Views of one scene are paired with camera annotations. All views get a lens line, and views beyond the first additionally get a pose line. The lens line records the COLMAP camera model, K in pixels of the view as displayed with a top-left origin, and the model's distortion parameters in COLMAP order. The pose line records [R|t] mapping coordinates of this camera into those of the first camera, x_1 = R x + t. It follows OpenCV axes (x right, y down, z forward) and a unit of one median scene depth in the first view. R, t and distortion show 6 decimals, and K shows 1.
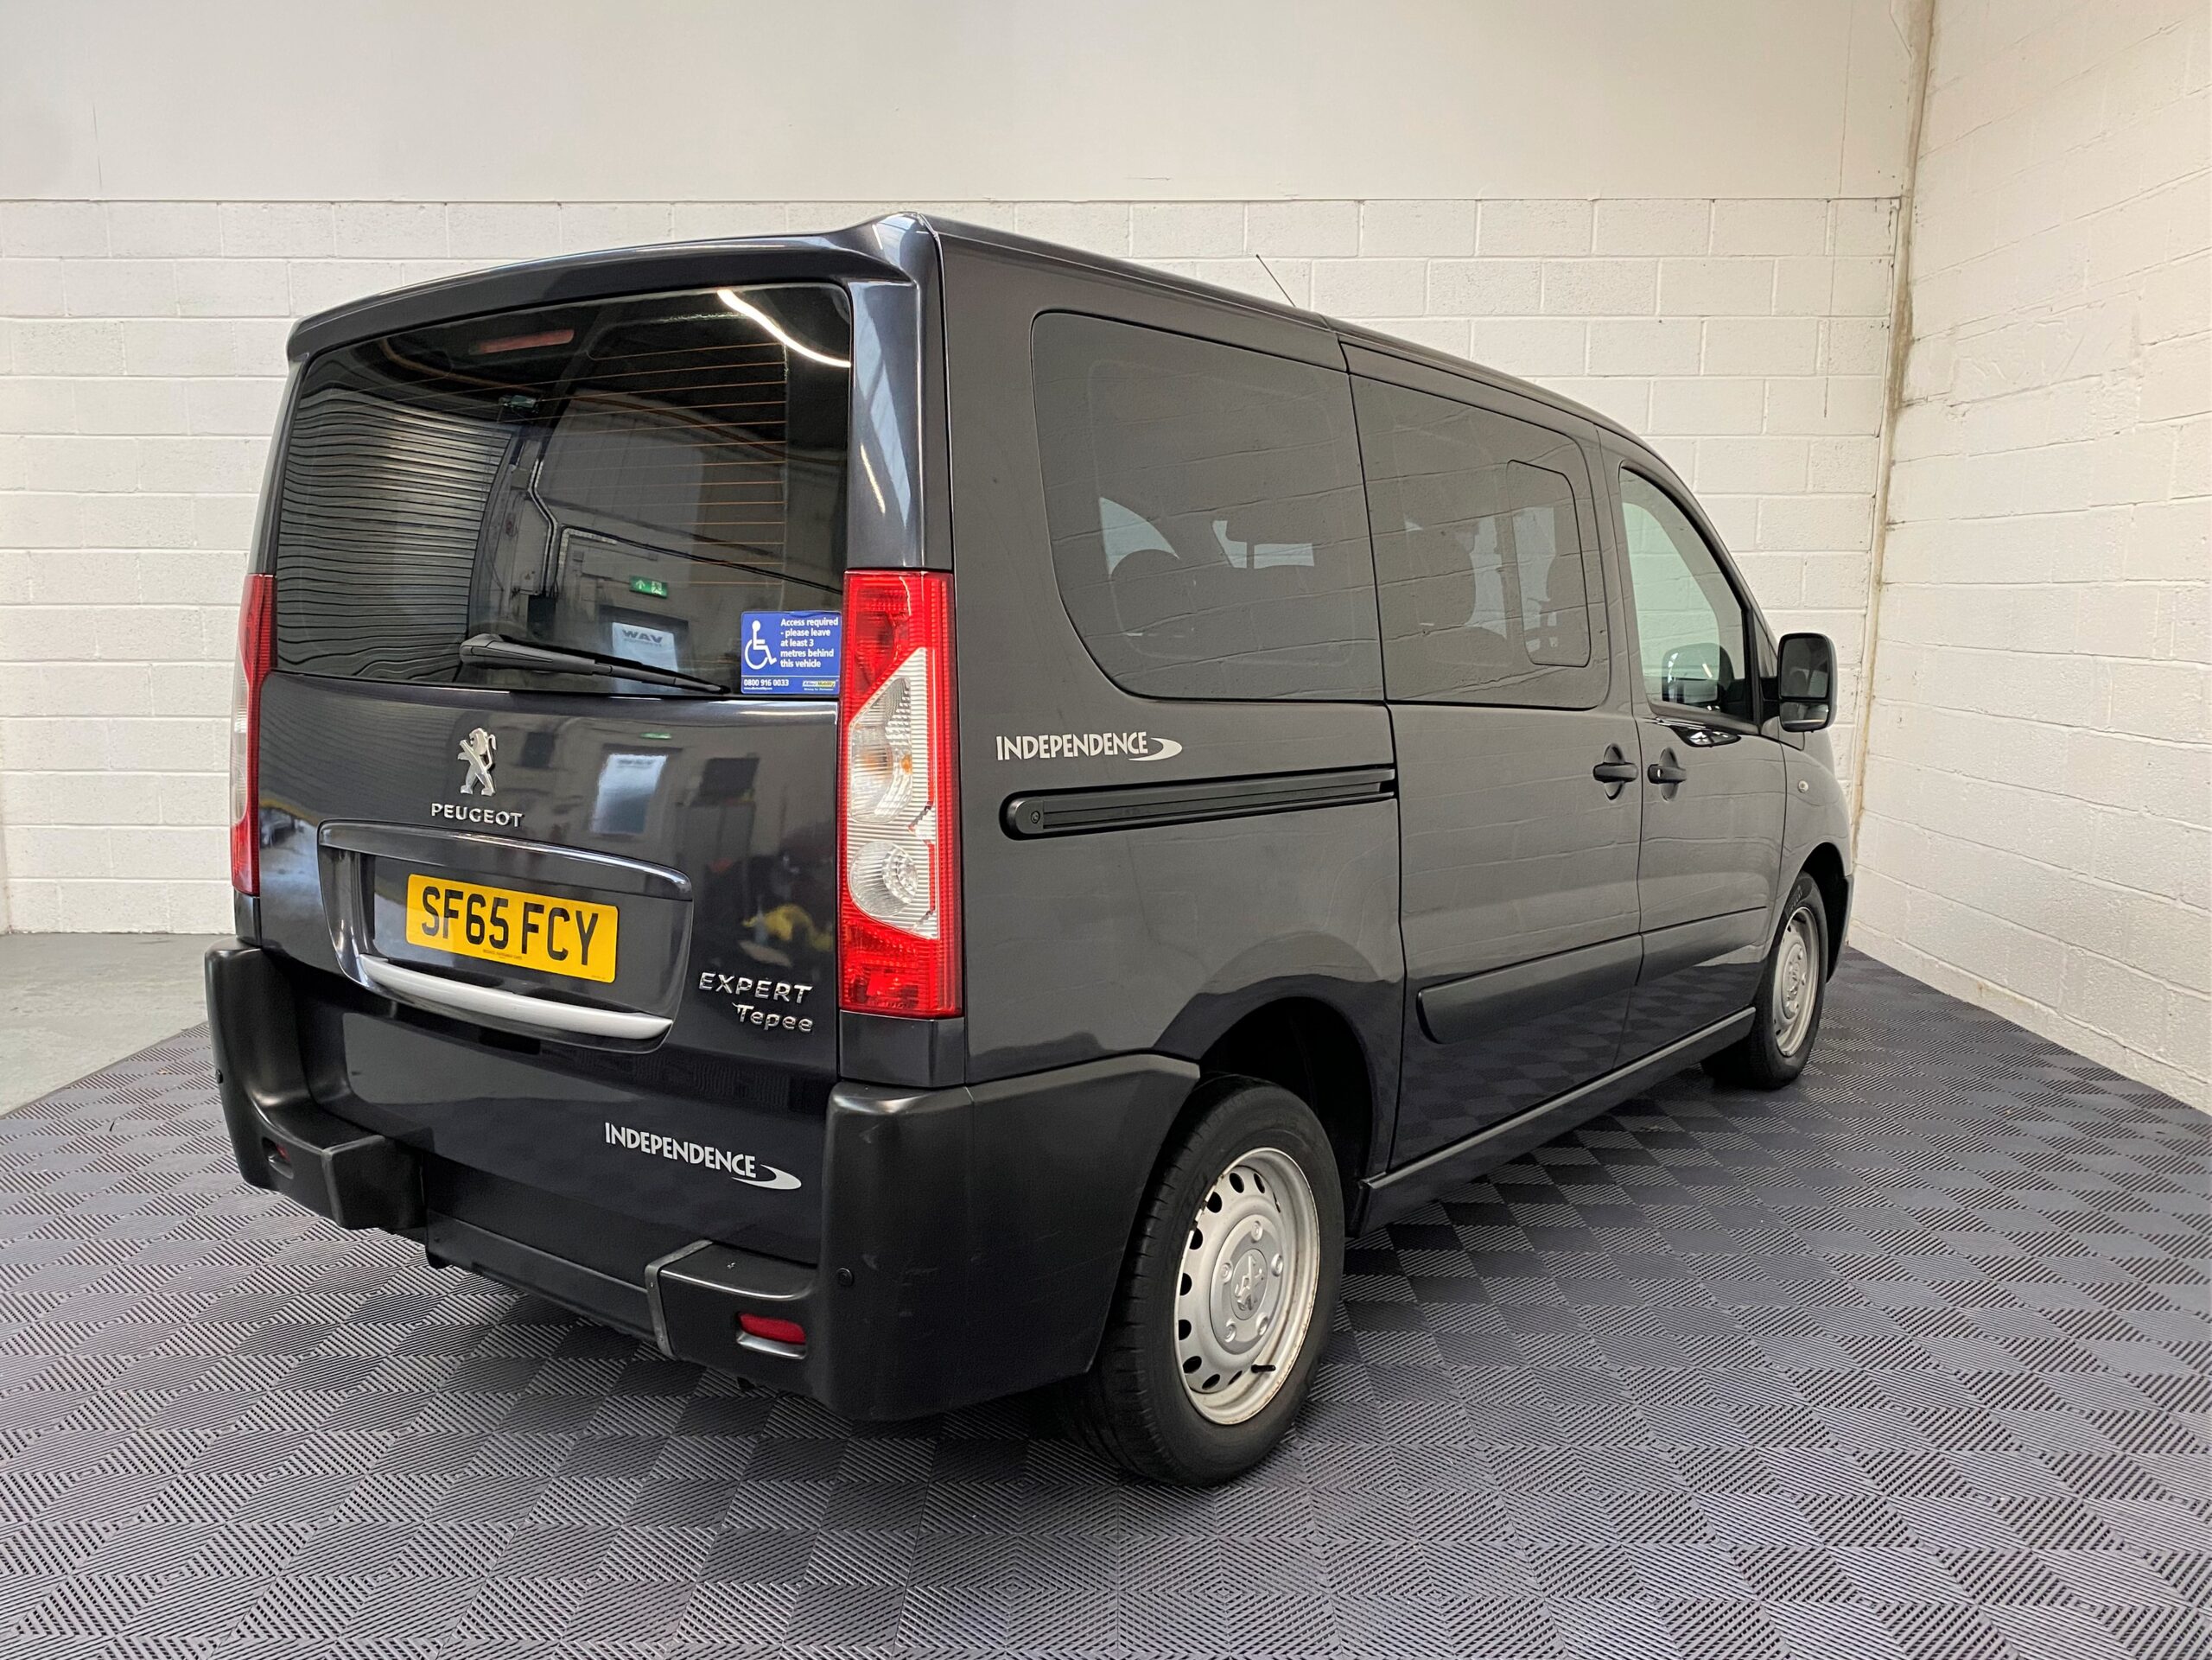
lens RADIAL K [[1834.7, 0, 1165.0], [0, 1834.7, 833.2], [0, 0, 1]] dist [0.030848, -0.018777]
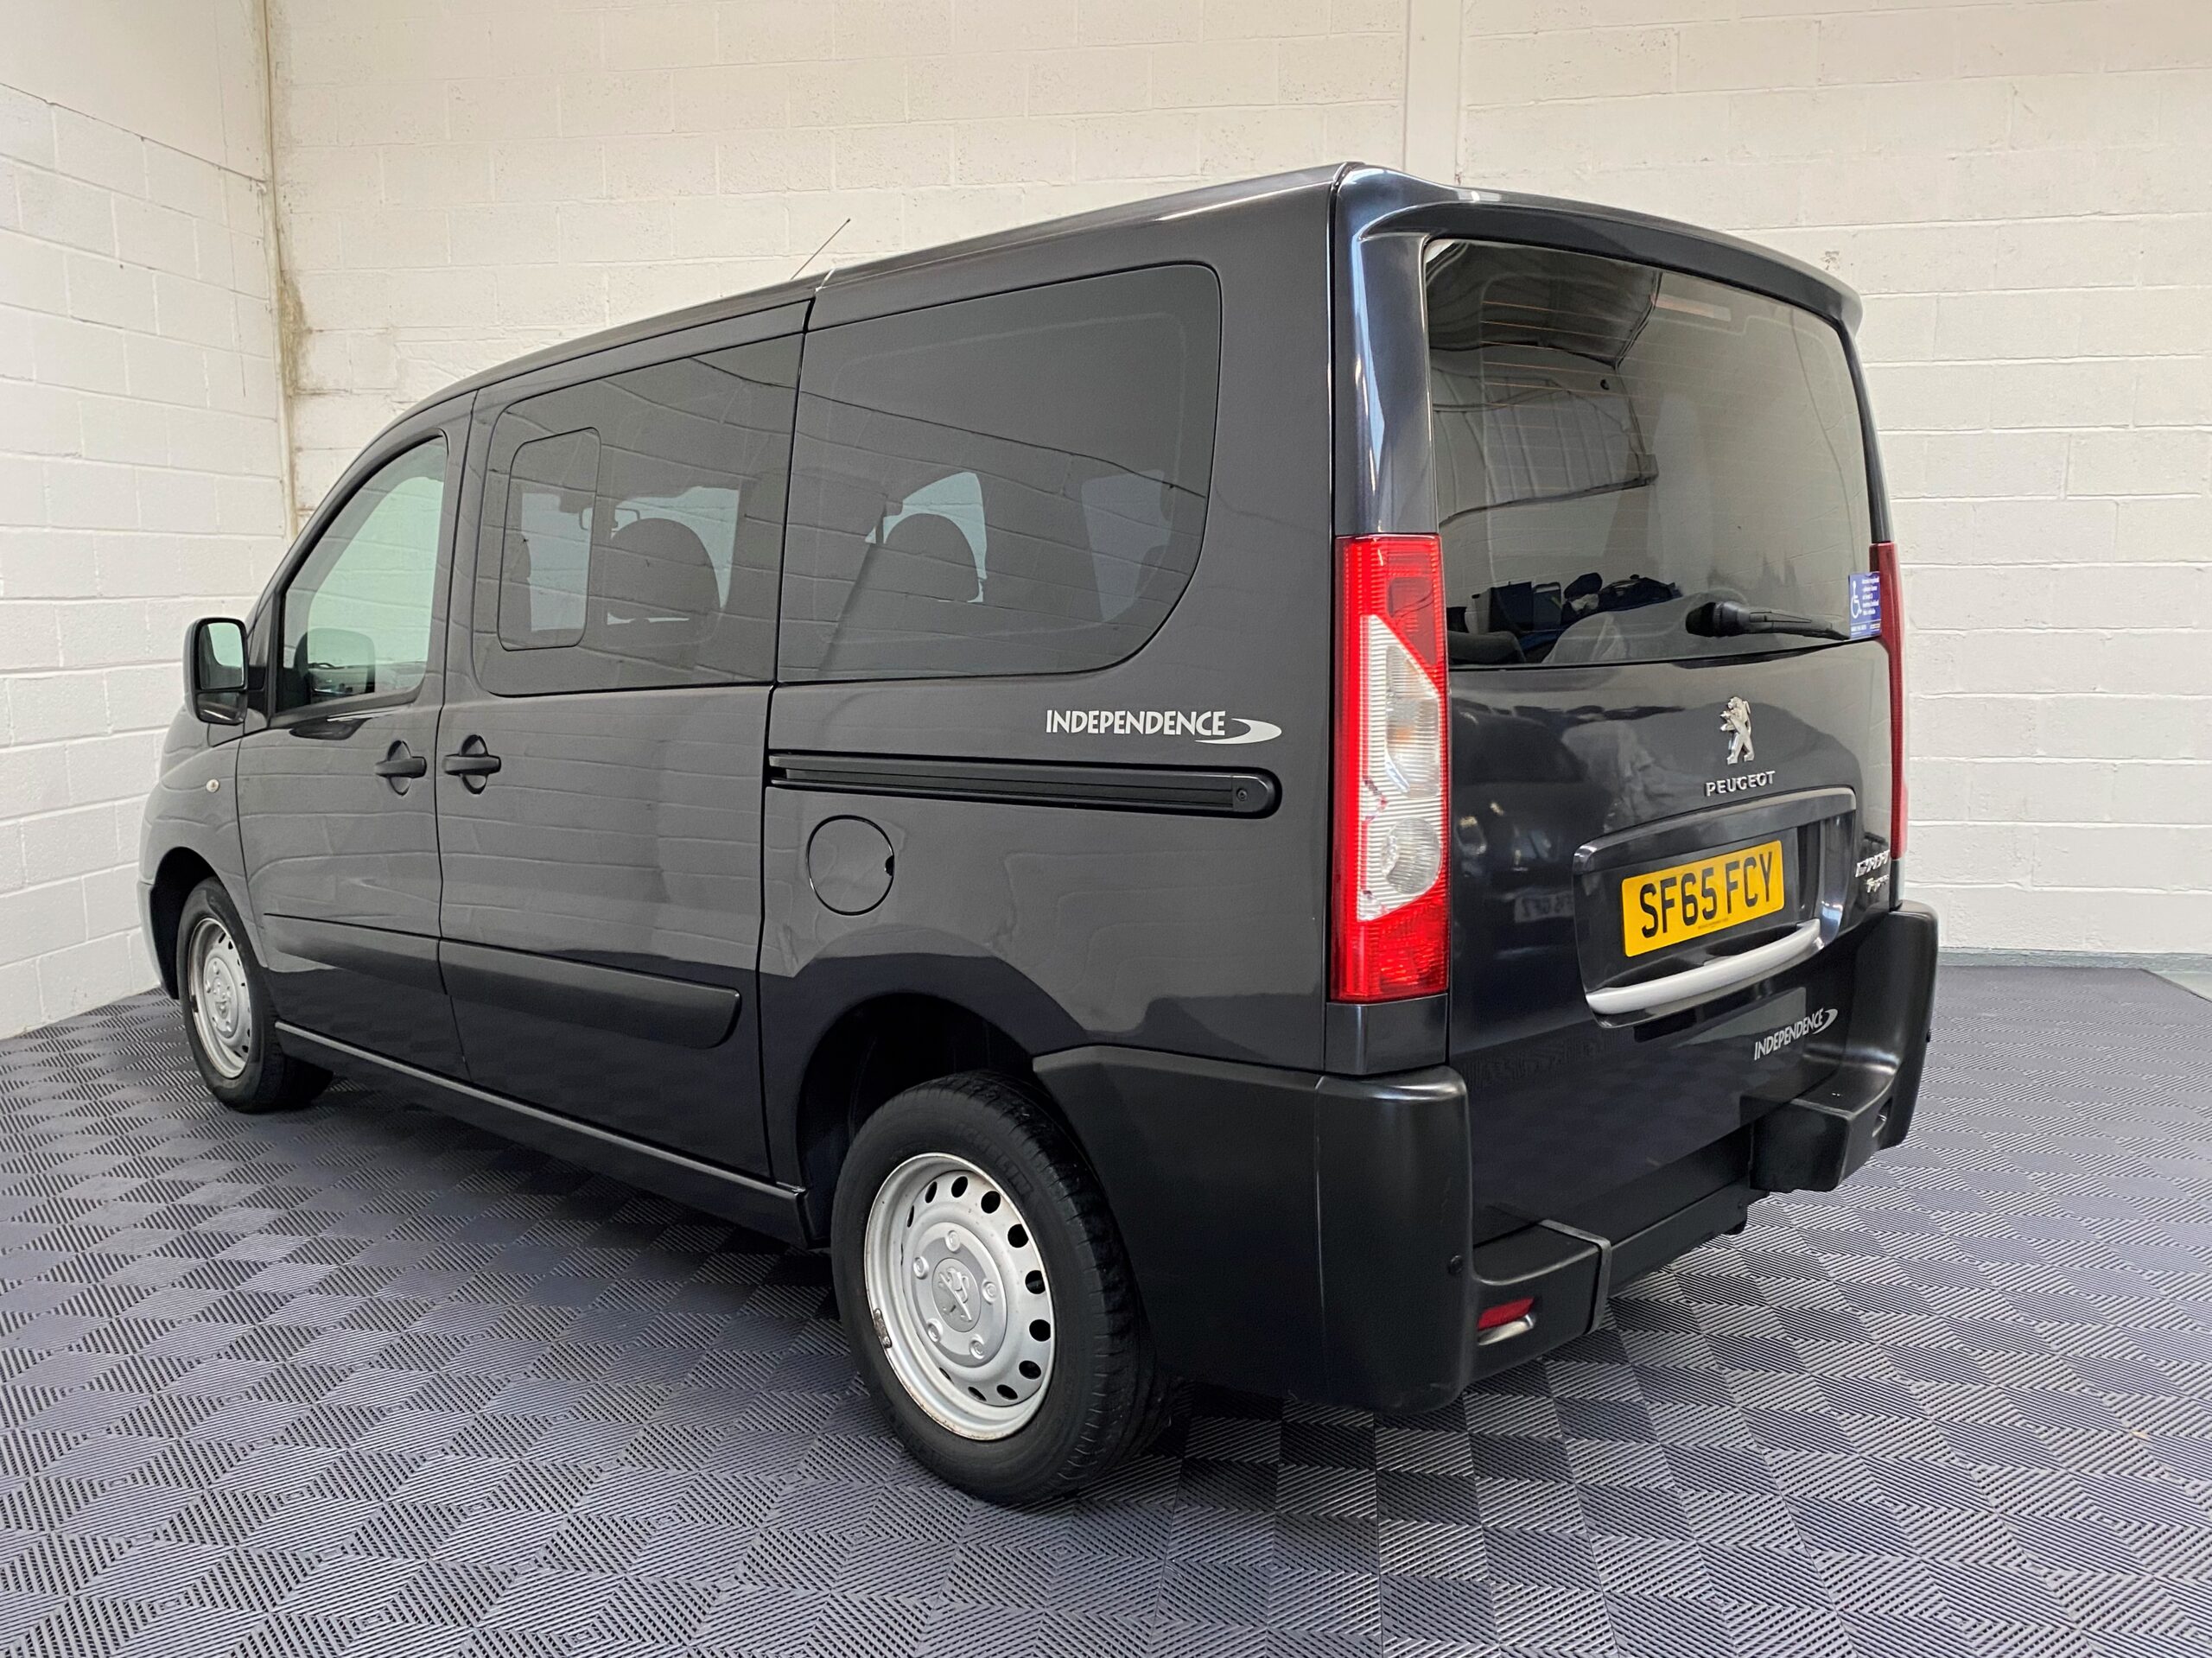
lens RADIAL K [[1743.8, 0, 1033.5], [0, 1743.8, 835.7], [0, 0, 1]] dist [0.096630, -0.104988]
pose [[0.175213, -0.144163, 0.973919, -1.420882], [0.149939, 0.981589, 0.118324, -0.157265], [-0.973046, 0.125296, 0.193603, 1.228526]]
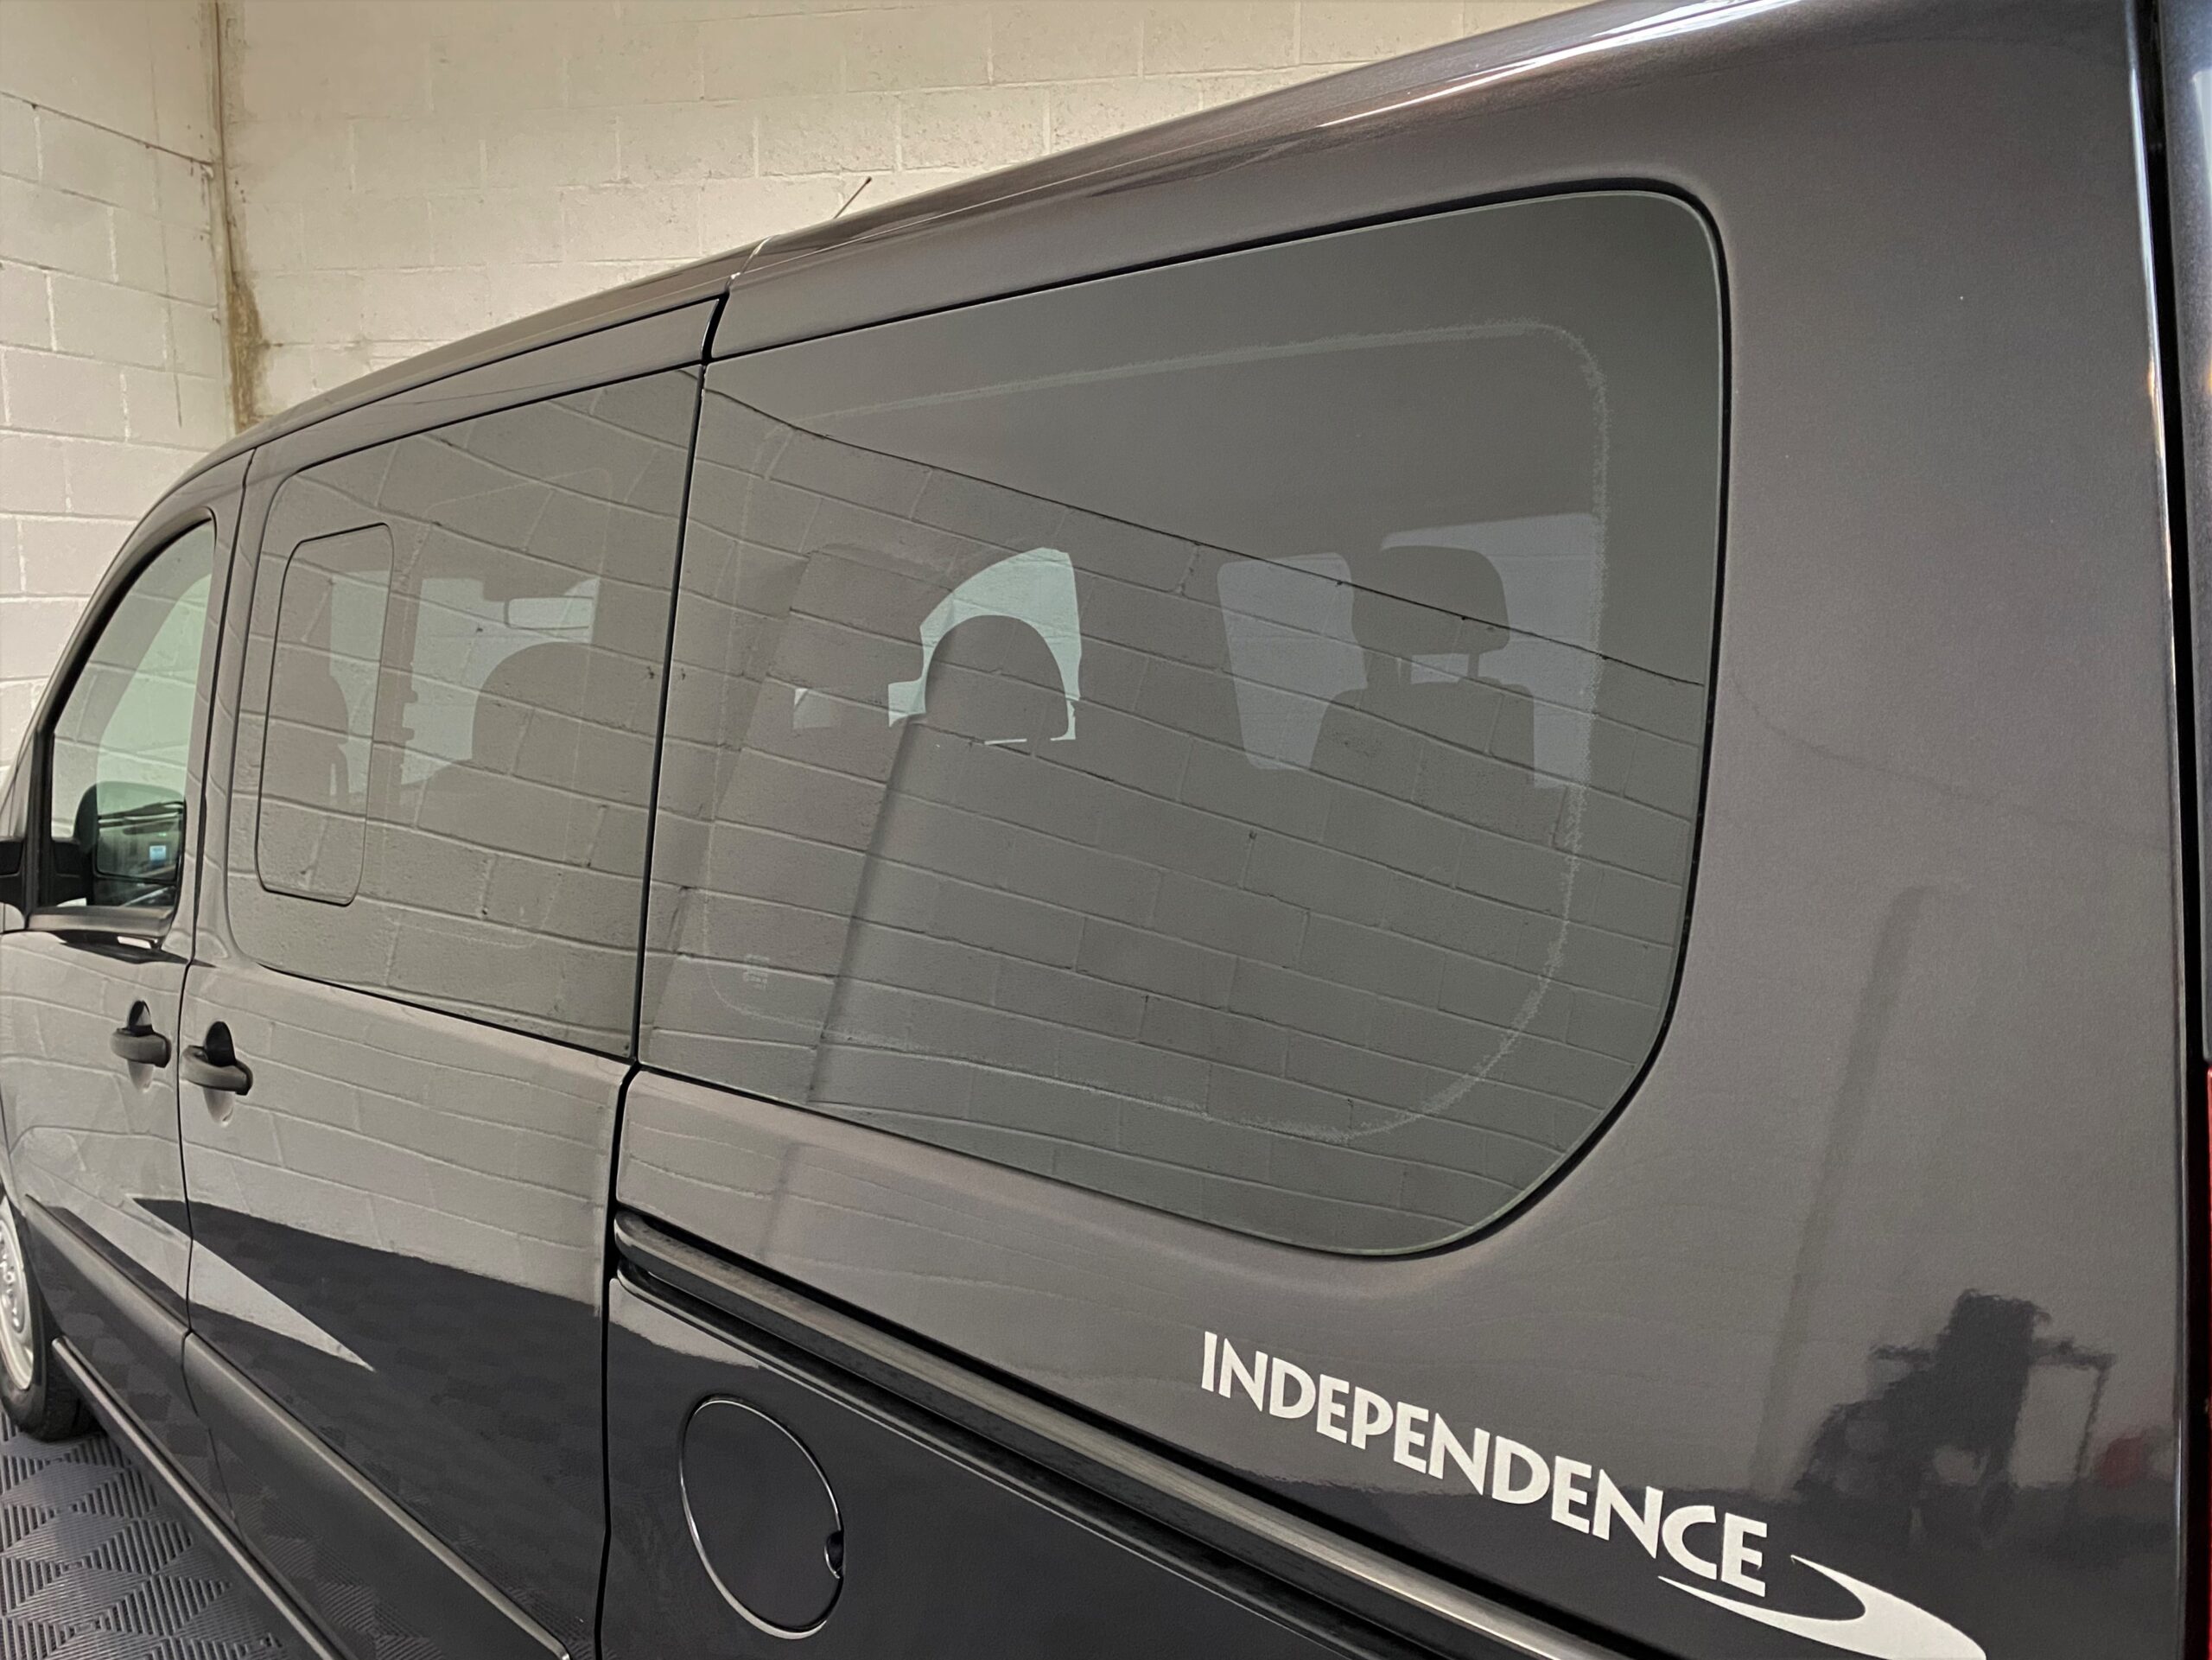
lens RADIAL K [[1686.9, 0, 1072.5], [0, 1686.9, 800.0], [0, 0, 1]] dist [0.040151, -0.002960]
pose [[0.213469, -0.131777, 0.968022, -0.850497], [0.146647, 0.983957, 0.101607, -0.257257], [-0.965881, 0.120267, 0.229369, 1.323405]]
